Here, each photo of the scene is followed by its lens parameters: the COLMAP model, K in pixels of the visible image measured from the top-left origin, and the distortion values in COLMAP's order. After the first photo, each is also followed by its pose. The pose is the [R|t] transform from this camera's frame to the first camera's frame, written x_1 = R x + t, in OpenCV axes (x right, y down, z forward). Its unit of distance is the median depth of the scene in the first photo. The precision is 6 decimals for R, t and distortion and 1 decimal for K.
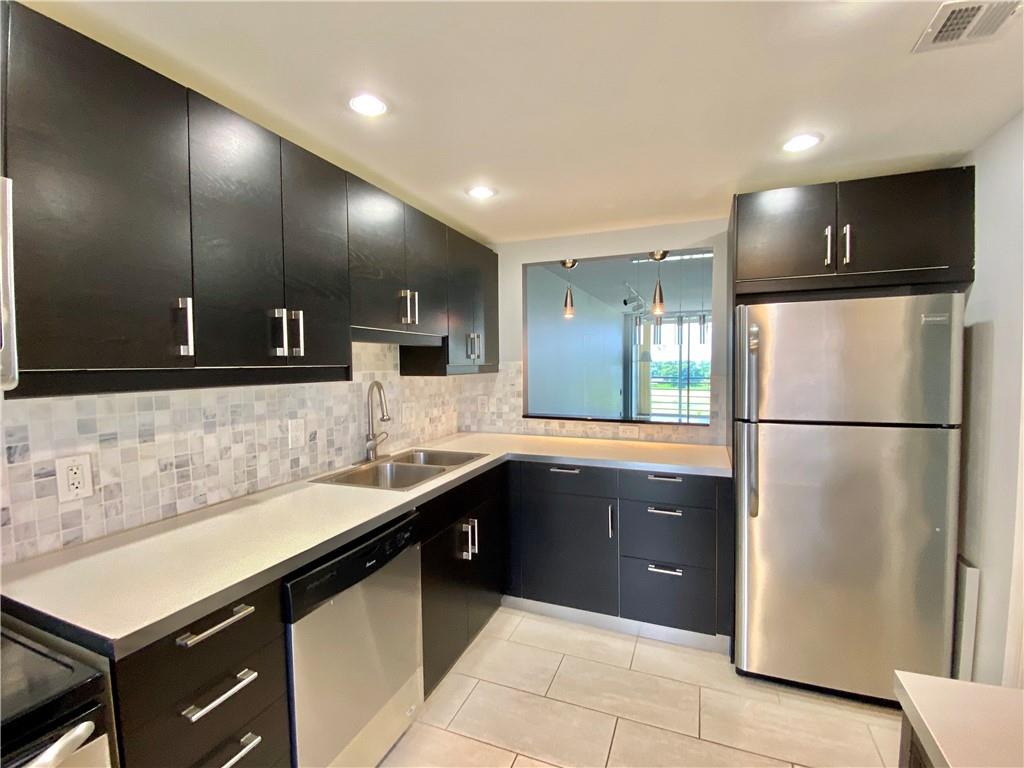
lens RADIAL K [[464.1, 0, 519.1], [0, 464.1, 381.6], [0, 0, 1]] dist [-0.004006, -0.005737]
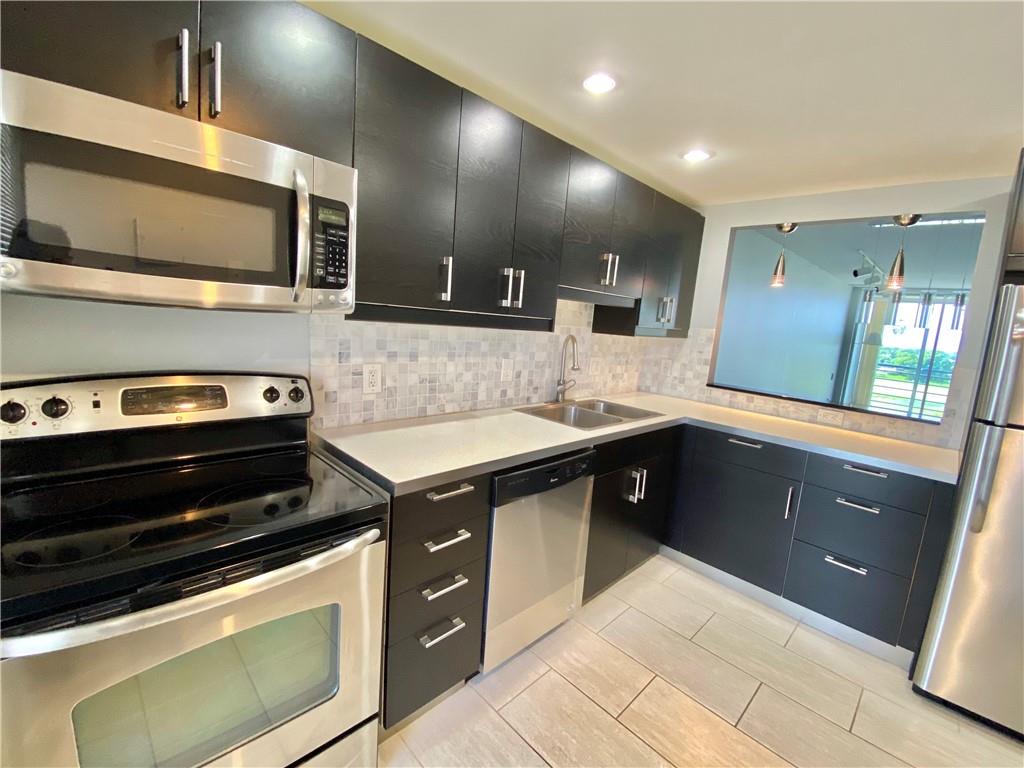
lens RADIAL K [[449.8, 0, 510.9], [0, 449.8, 385.3], [0, 0, 1]] dist [0.017622, -0.014249]
pose [[0.910983, 0.140408, -0.387808, 0.001822], [-0.102982, 0.987923, 0.115773, 0.010621], [0.399380, -0.065530, 0.914441, -0.092195]]
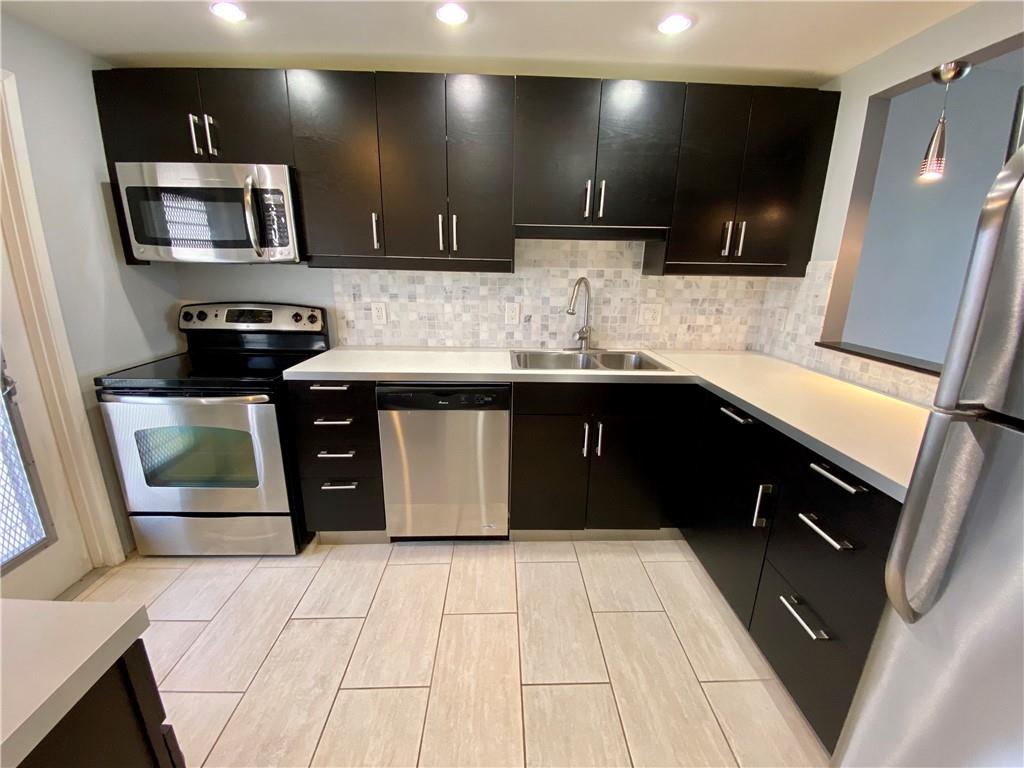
lens RADIAL K [[449.8, 0, 509.2], [0, 449.8, 383.9], [0, 0, 1]] dist [0.017622, -0.014249]
pose [[0.371121, 0.249111, -0.894546, 0.681992], [-0.059109, 0.967728, 0.244967, -0.007659], [0.926701, -0.038037, 0.373869, 0.474382]]
